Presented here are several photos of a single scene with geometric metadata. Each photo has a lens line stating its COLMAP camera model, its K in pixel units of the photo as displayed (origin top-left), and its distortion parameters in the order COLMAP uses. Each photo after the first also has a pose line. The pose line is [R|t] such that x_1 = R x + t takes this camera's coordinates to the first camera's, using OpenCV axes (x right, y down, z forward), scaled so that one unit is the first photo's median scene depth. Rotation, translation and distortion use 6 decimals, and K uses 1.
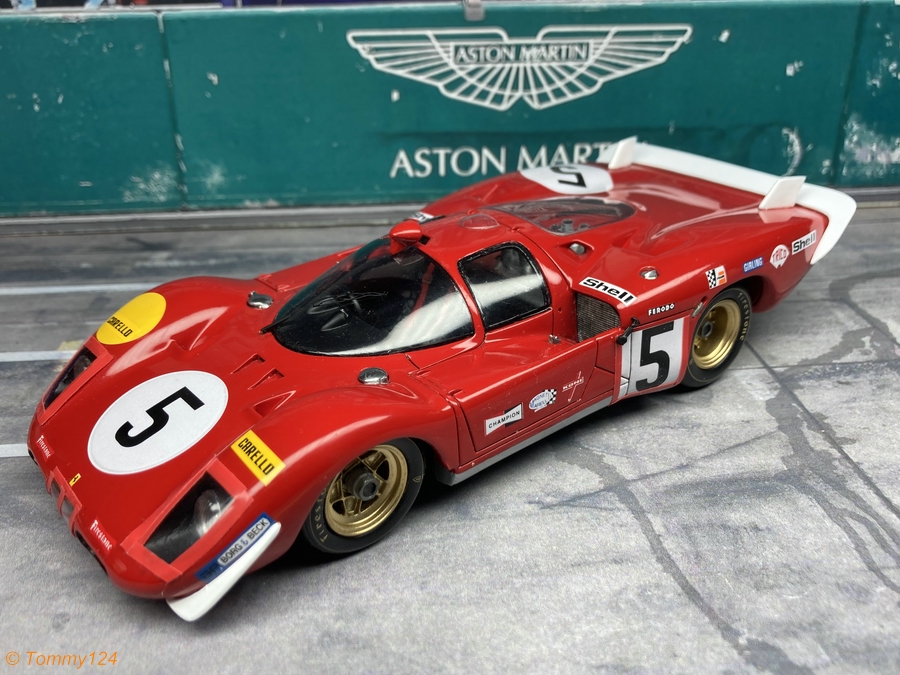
lens RADIAL K [[832.6, 0, 446.4], [0, 832.6, 338.4], [0, 0, 1]] dist [-0.058956, 0.092164]
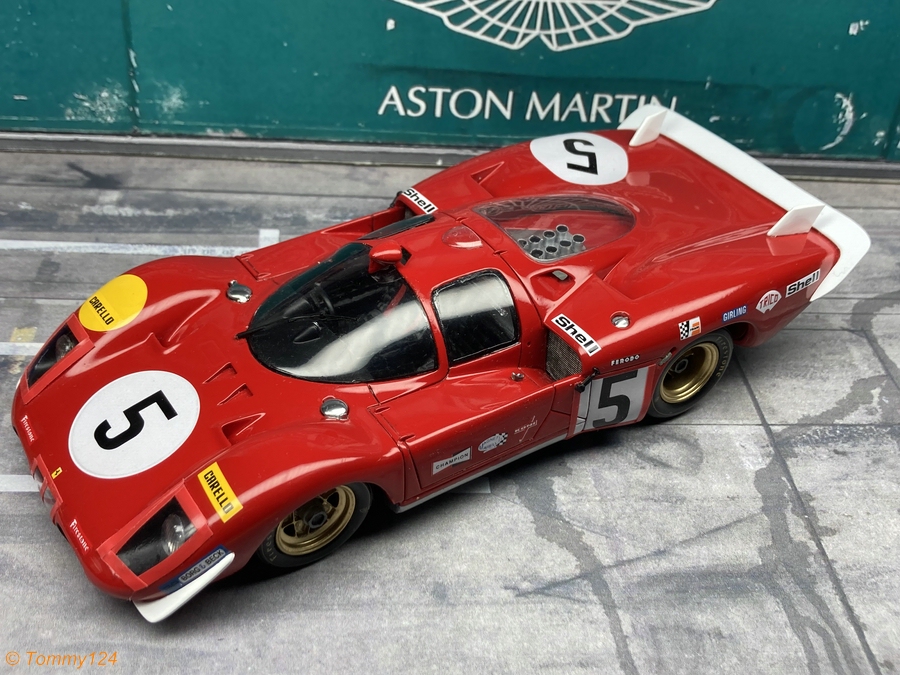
lens RADIAL K [[1033.5, 0, 435.2], [0, 1033.5, 338.6], [0, 0, 1]] dist [0.062604, -0.240535]
pose [[0.996912, 0.071515, 0.032445, -0.027954], [-0.076530, 0.977376, 0.197176, -0.194789], [-0.017610, -0.199050, 0.979831, -0.108205]]
